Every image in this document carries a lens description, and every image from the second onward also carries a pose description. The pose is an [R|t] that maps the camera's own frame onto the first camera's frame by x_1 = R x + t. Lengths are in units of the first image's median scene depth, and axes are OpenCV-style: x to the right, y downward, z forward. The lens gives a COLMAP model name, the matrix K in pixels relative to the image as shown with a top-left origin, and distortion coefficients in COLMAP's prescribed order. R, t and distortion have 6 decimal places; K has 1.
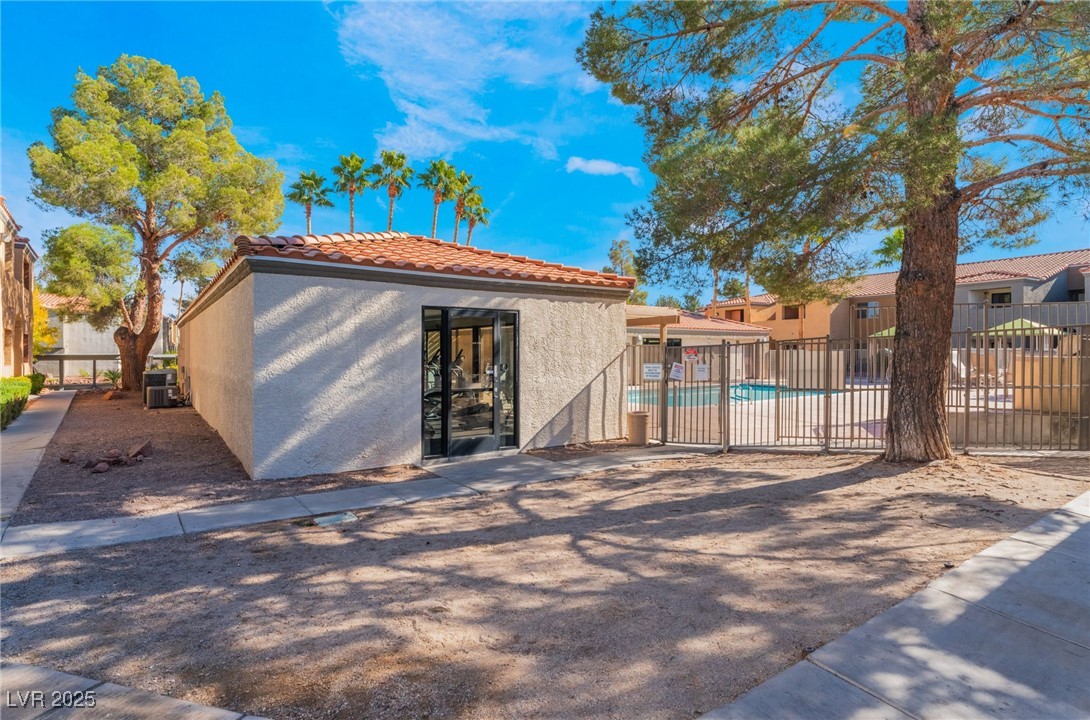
lens RADIAL K [[464.3, 0, 545.0], [0, 464.3, 360.0], [0, 0, 1]] dist [-0.000307, 0.000045]
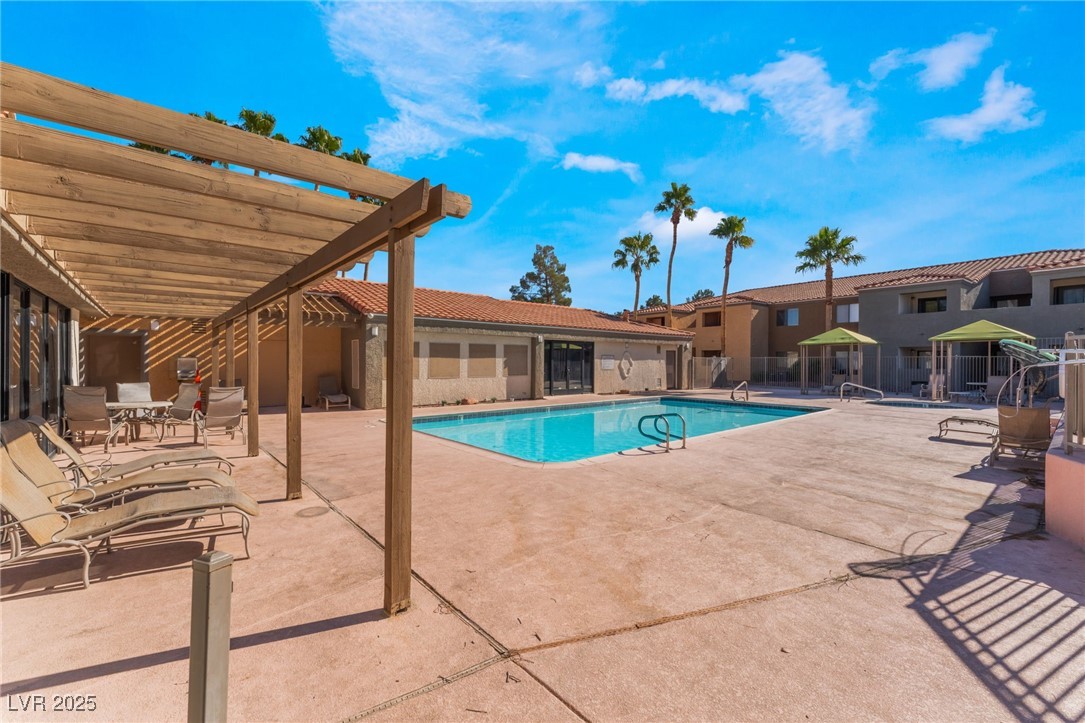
lens RADIAL K [[447.1, 0, 535.7], [0, 447.1, 359.7], [0, 0, 1]] dist [-0.000377, -0.000350]
pose [[0.992176, 0.007191, 0.124643, 0.073598], [-0.005069, 0.999837, -0.017328, 0.000224], [-0.124748, 0.016561, 0.992050, 0.178922]]
